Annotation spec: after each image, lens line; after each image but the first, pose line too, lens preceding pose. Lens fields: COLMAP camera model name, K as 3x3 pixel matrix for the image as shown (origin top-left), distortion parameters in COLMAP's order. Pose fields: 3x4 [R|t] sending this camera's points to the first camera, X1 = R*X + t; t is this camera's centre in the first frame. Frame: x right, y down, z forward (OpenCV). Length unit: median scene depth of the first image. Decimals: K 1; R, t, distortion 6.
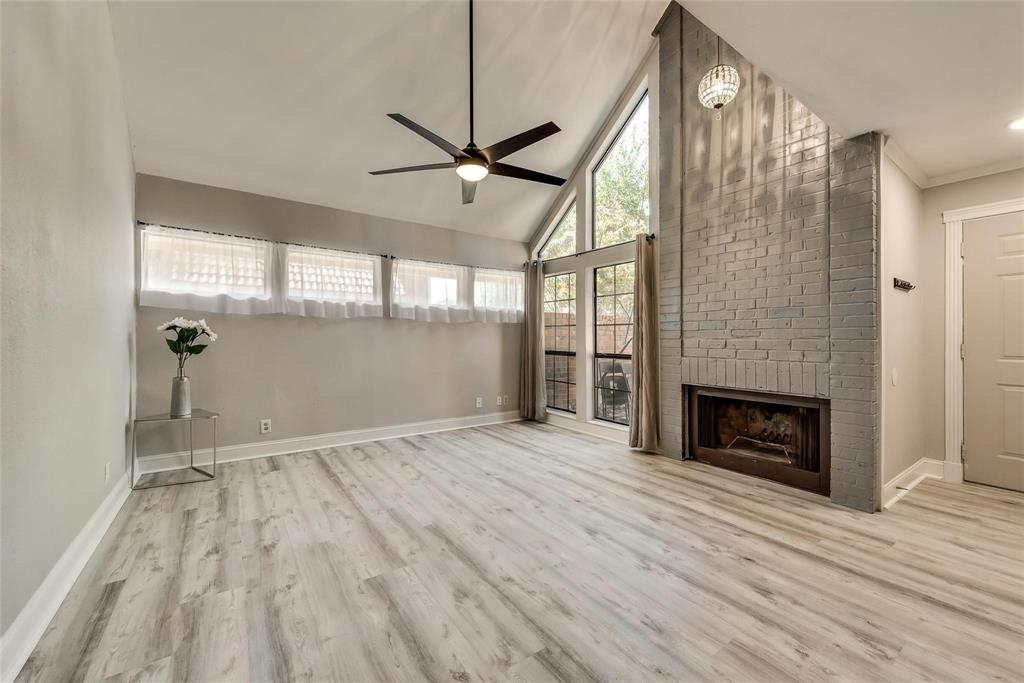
lens RADIAL K [[403.4, 0, 514.1], [0, 403.4, 334.8], [0, 0, 1]] dist [0.002519, -0.000449]
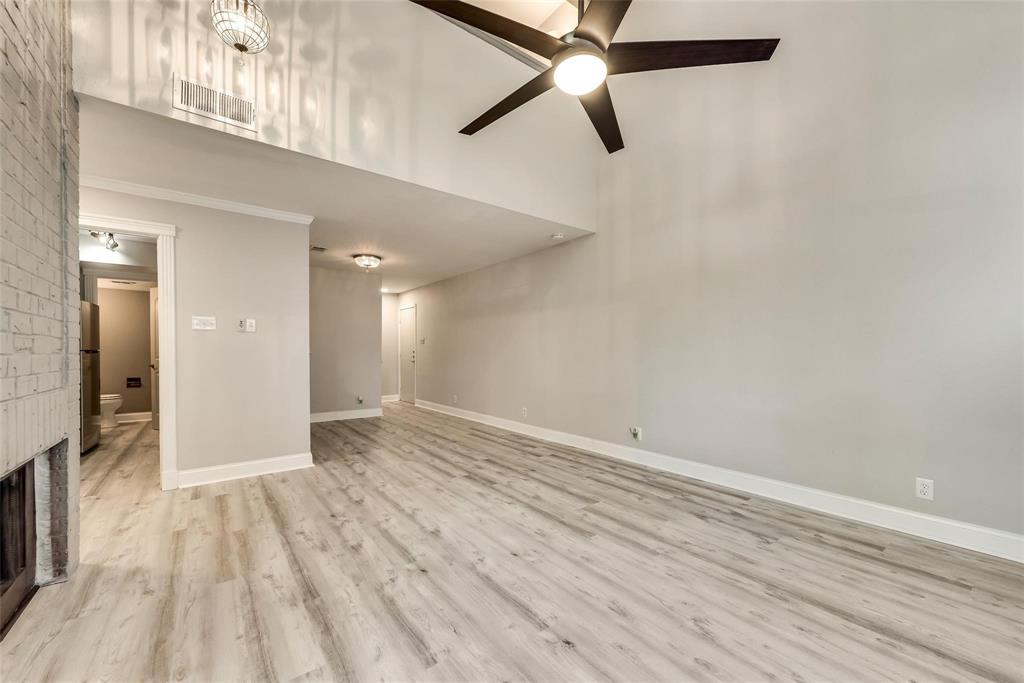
lens RADIAL K [[402.8, 0, 516.0], [0, 402.8, 353.7], [0, 0, 1]] dist [0.001964, -0.000135]
pose [[-0.999244, 0.002087, -0.038833, 0.013114], [0.002210, 0.999993, -0.003131, 0.012210], [0.038826, -0.003214, -0.999241, 1.441229]]
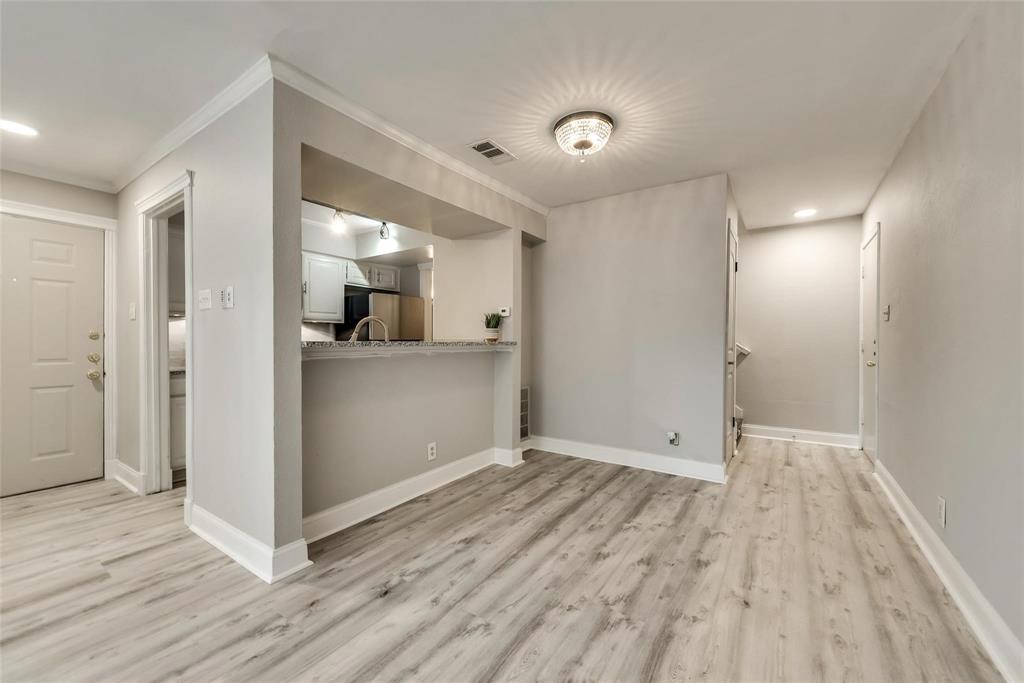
lens RADIAL K [[402.3, 0, 511.7], [0, 402.3, 345.8], [0, 0, 1]] dist [0.000539, -0.000204]
pose [[-0.350029, -0.011122, 0.936673, -0.079051], [-0.004761, 0.999938, 0.010094, -0.001588], [-0.936727, -0.000926, -0.350060, 0.134017]]
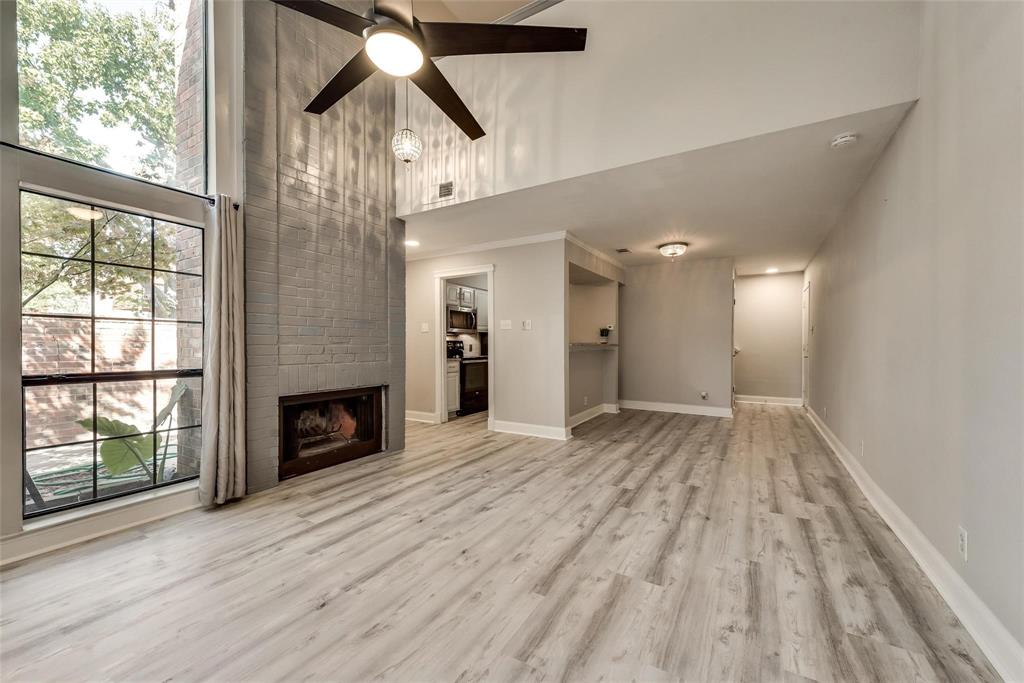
lens RADIAL K [[399.0, 0, 514.2], [0, 399.0, 344.1], [0, 0, 1]] dist [0.007498, -0.000417]
pose [[-0.403174, -0.003306, 0.915117, -0.630409], [-0.009481, 0.999955, -0.000565, 0.004333], [-0.915074, -0.008904, -0.403187, 0.969217]]
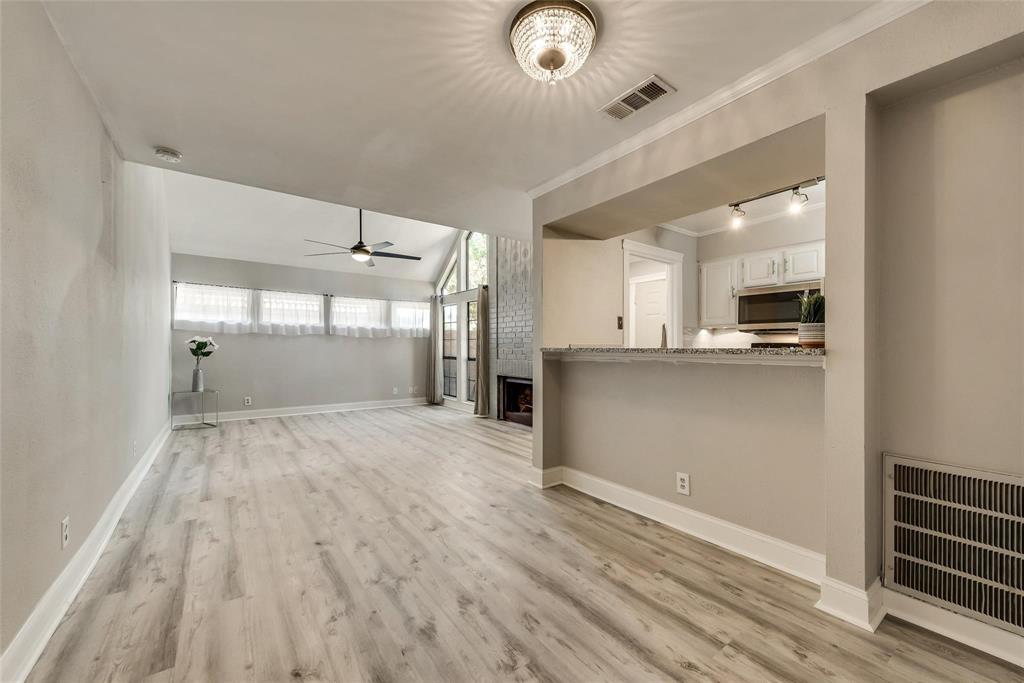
lens RADIAL K [[399.0, 0, 514.2], [0, 399.0, 344.1], [0, 0, 1]] dist [0.007498, -0.000417]
pose [[0.999881, 0.001844, 0.015323, 0.504191], [-0.001839, 0.999998, -0.000356, -0.007615], [-0.015324, 0.000328, 0.999883, -0.733724]]
